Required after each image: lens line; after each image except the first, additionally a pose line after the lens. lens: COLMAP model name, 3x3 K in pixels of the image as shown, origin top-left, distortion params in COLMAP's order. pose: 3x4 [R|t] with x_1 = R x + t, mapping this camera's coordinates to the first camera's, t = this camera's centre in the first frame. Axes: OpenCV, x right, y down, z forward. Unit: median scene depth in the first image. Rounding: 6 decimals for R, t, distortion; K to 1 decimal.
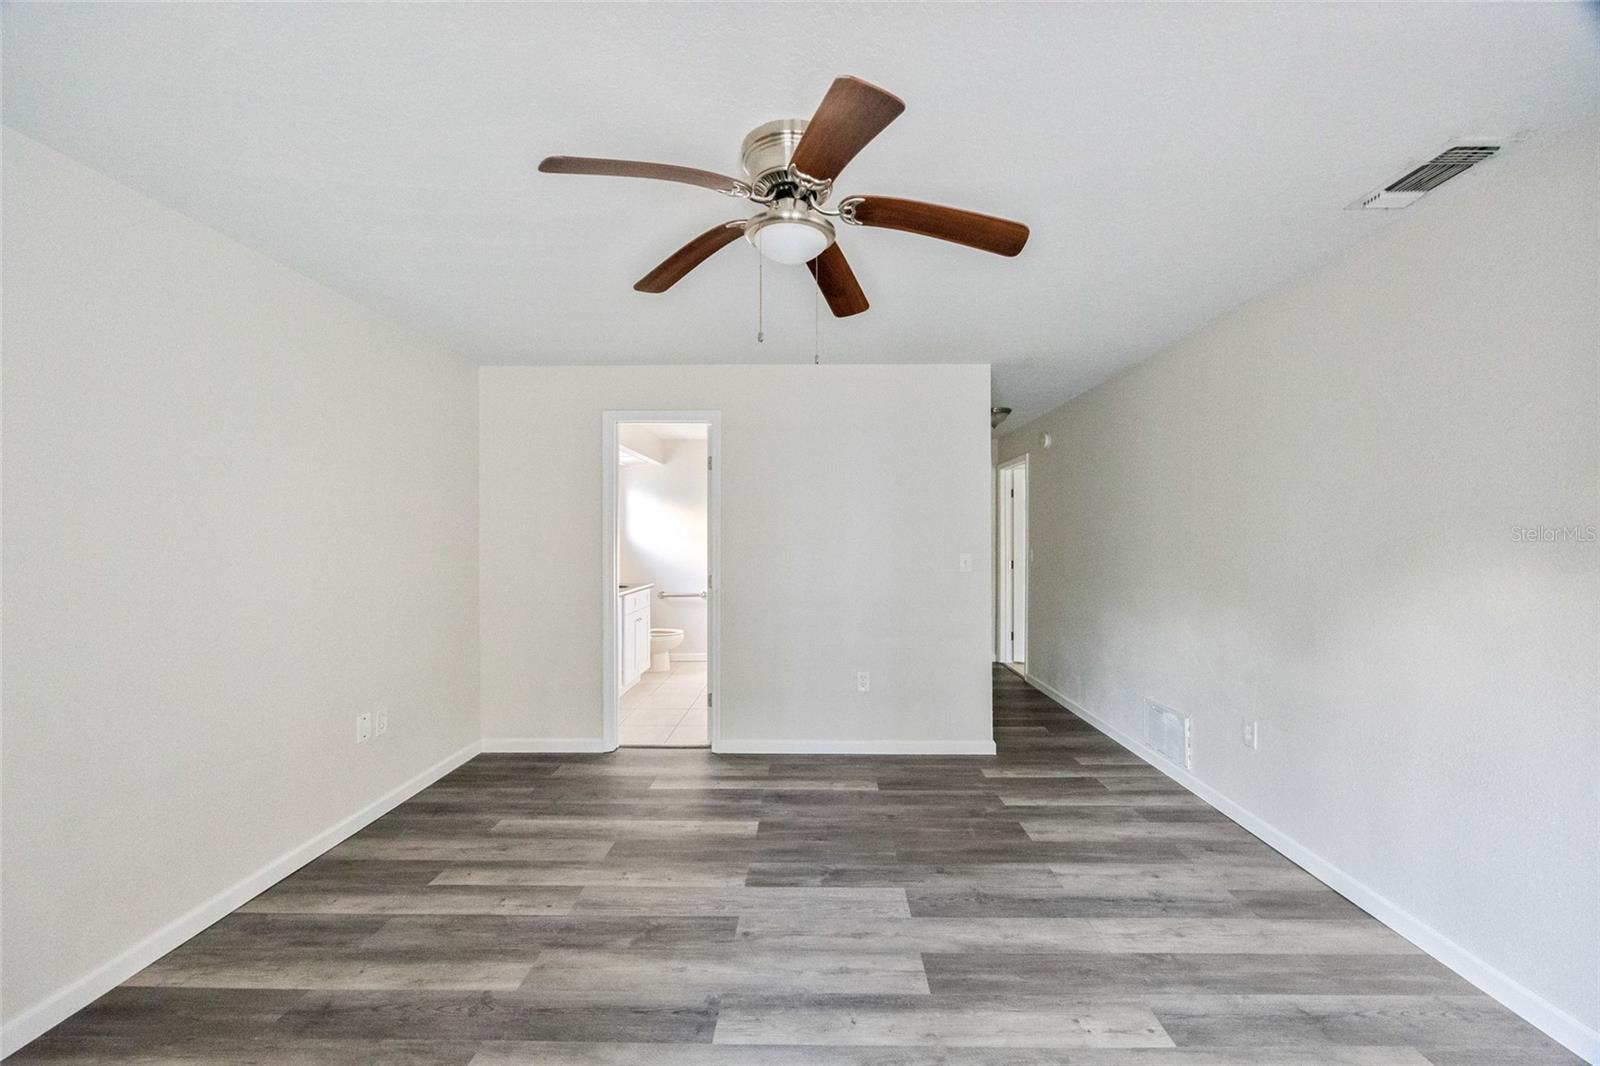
lens RADIAL K [[626.7, 0, 800.0], [0, 626.7, 533.0], [0, 0, 1]] dist [-0.000062, -0.000055]
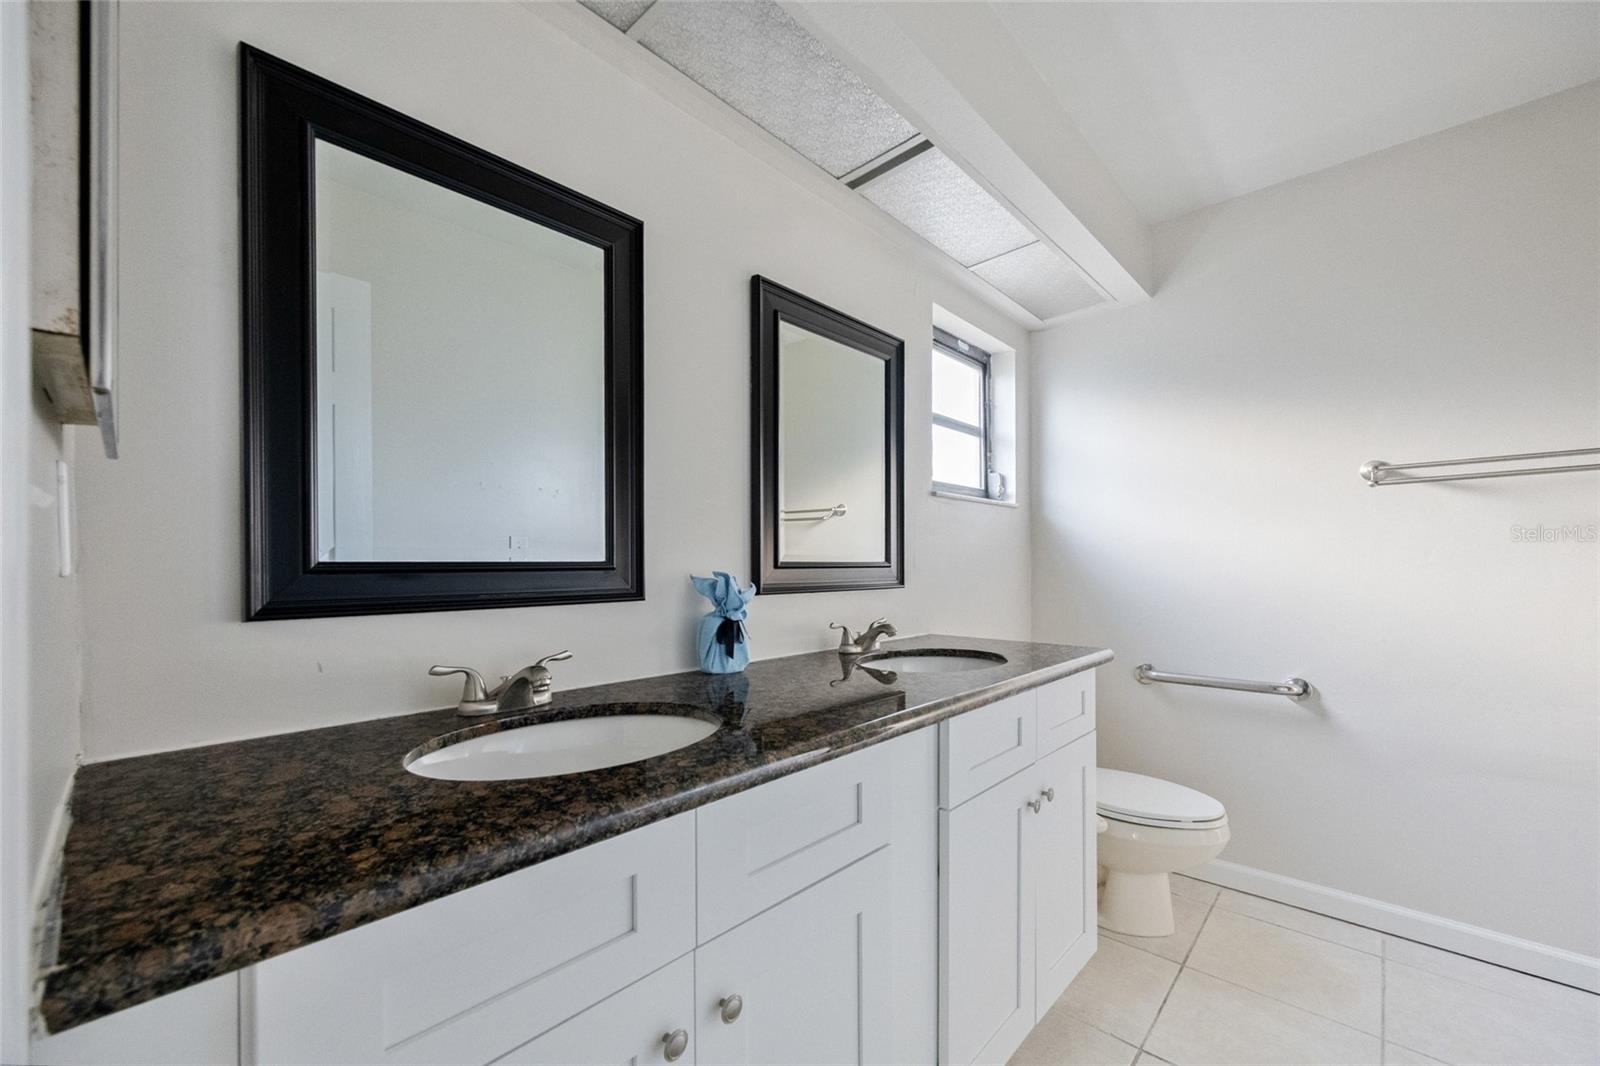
lens RADIAL K [[626.7, 0, 800.0], [0, 626.7, 533.0], [0, 0, 1]] dist [-0.000062, -0.000055]
pose [[0.741548, -0.001775, -0.670898, -0.131978], [0.002384, 0.999997, -0.000011, 0.020774], [0.670896, -0.001592, 0.741550, 0.625272]]
